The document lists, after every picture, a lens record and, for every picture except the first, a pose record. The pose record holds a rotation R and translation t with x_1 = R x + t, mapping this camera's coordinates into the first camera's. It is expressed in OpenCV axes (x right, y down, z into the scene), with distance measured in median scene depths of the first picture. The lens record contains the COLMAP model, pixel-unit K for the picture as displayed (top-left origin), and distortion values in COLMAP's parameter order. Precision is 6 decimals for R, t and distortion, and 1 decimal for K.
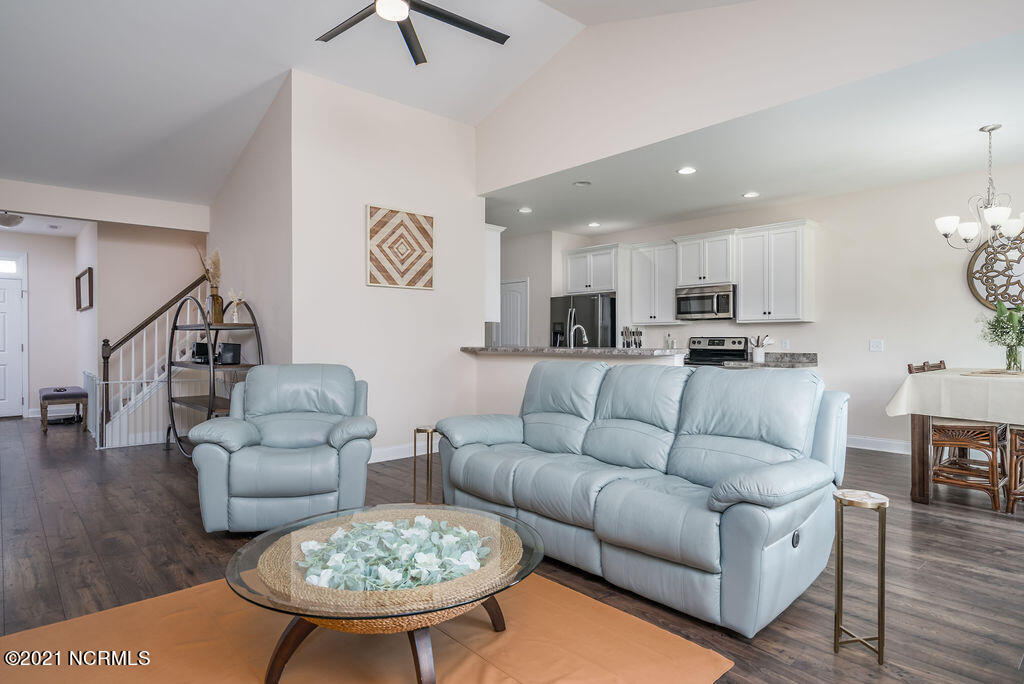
lens RADIAL K [[556.0, 0, 504.6], [0, 556.0, 338.9], [0, 0, 1]] dist [-0.008489, 0.000774]
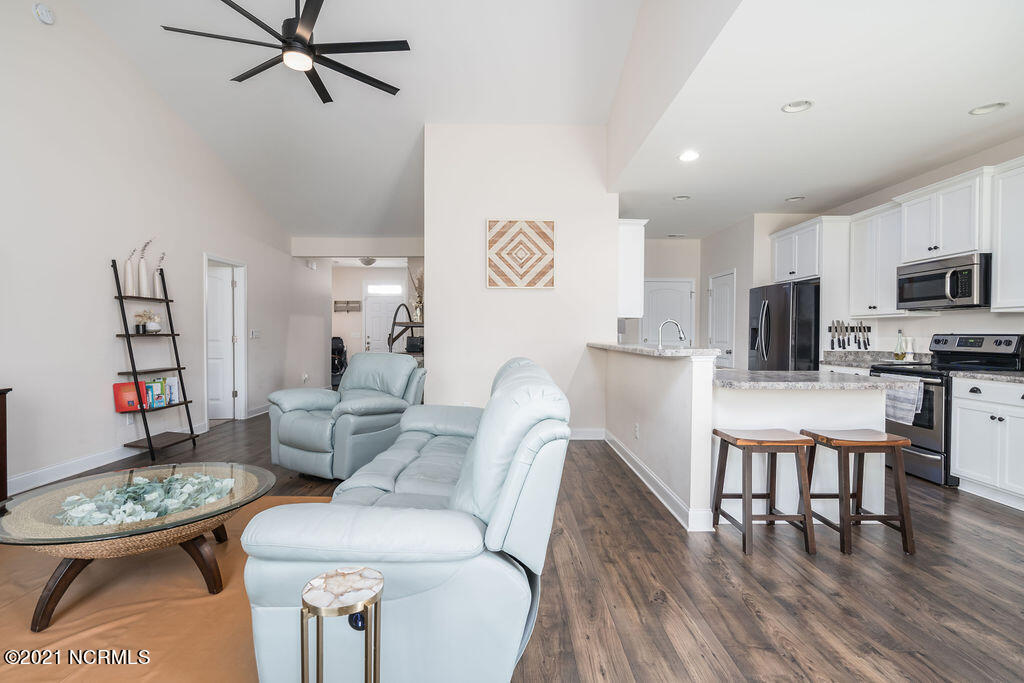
lens RADIAL K [[477.2, 0, 510.0], [0, 477.2, 339.4], [0, 0, 1]] dist [-0.004383, 0.002258]
pose [[0.757217, 0.012261, -0.653048, 0.419561], [-0.005281, 0.999906, 0.012650, -0.001633], [0.653142, -0.006131, 0.757211, 0.249206]]
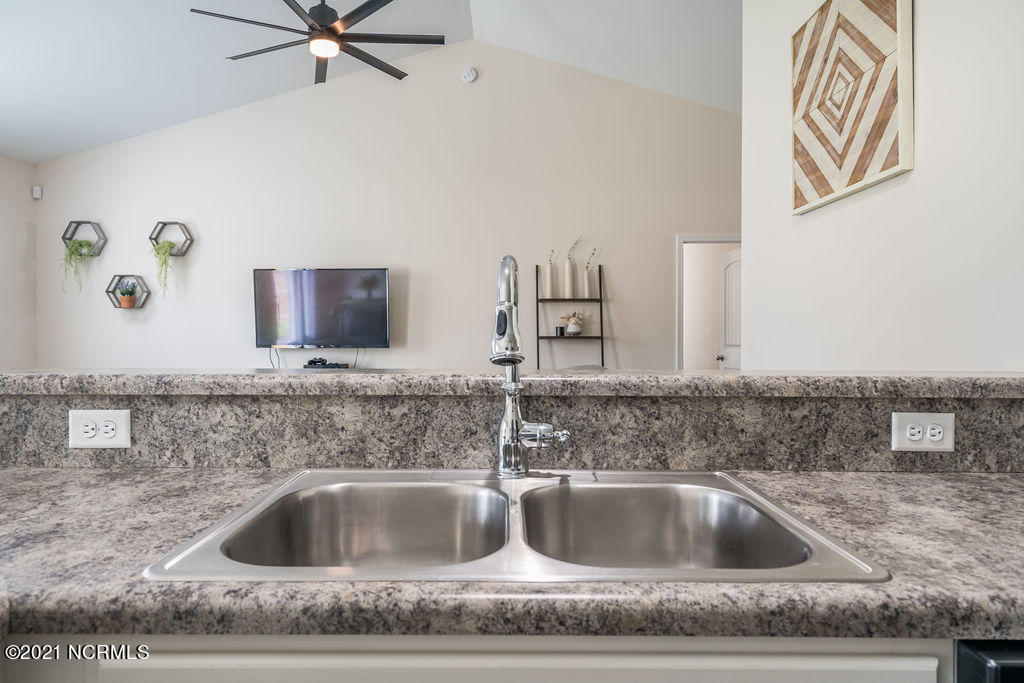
lens RADIAL K [[647.3, 0, 508.5], [0, 647.3, 341.2], [0, 0, 1]] dist [0.008213, -0.001588]
pose [[-0.664439, 0.006284, -0.747316, 0.276488], [-0.002467, 0.999941, 0.010601, -0.000794], [0.747338, 0.008888, -0.664385, 1.096968]]
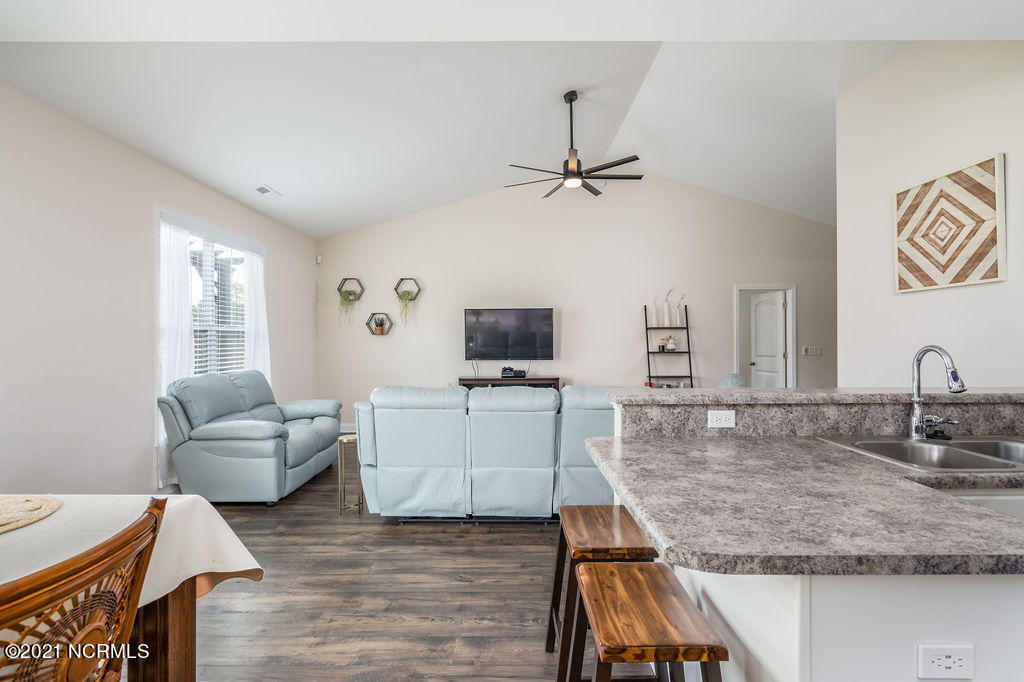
lens RADIAL K [[477.2, 0, 513.8], [0, 477.2, 340.6], [0, 0, 1]] dist [-0.004383, 0.002258]
pose [[-0.653542, 0.003992, -0.756880, 0.589660], [0.002526, 0.999992, 0.003094, -0.030210], [0.756886, 0.000110, -0.653547, 0.960842]]
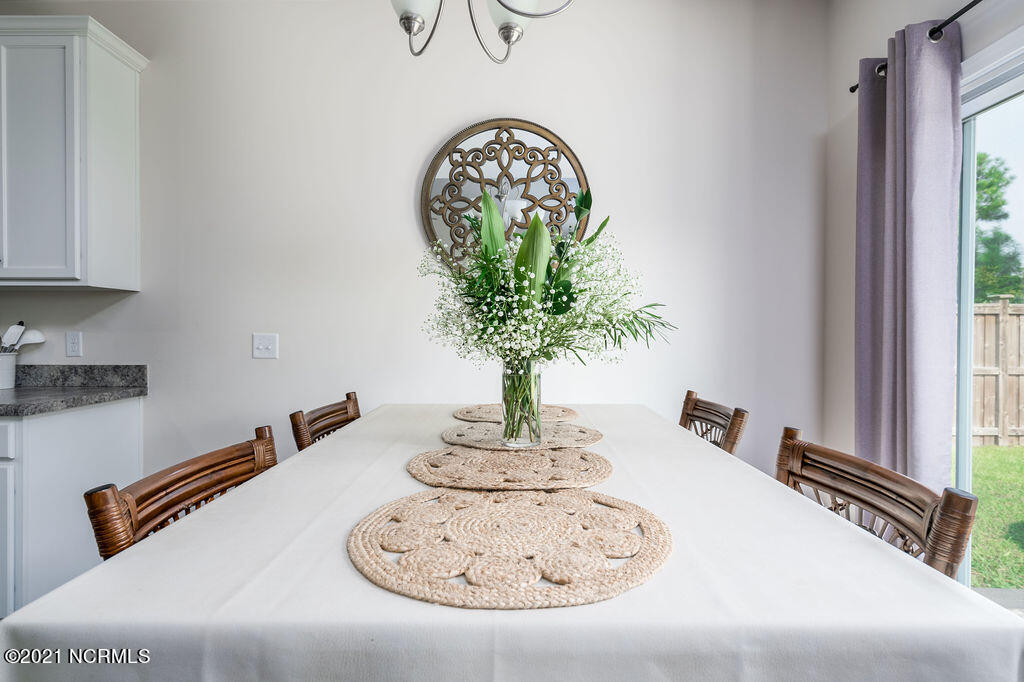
lens RADIAL K [[520.0, 0, 512.3], [0, 520.0, 332.4], [0, 0, 1]] dist [-0.006238, 0.000584]
pose [[0.663579, -0.000619, 0.748106, 0.503069], [0.000782, 1.000000, 0.000133, 0.000975], [-0.748106, 0.000496, 0.663580, 0.583978]]
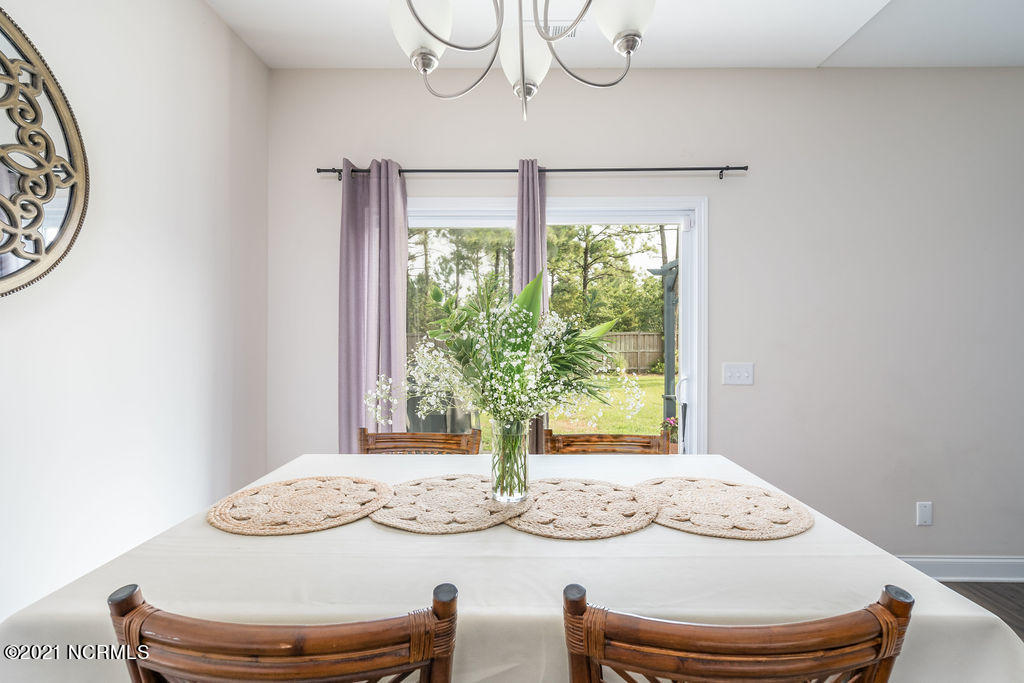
lens RADIAL K [[477.2, 0, 514.5], [0, 477.2, 338.8], [0, 0, 1]] dist [-0.004383, 0.002258]
pose [[-0.744989, -0.004031, 0.667064, 0.518991], [-0.002596, 0.999992, 0.003143, -0.020510], [-0.667072, 0.000609, -0.744993, 0.839329]]
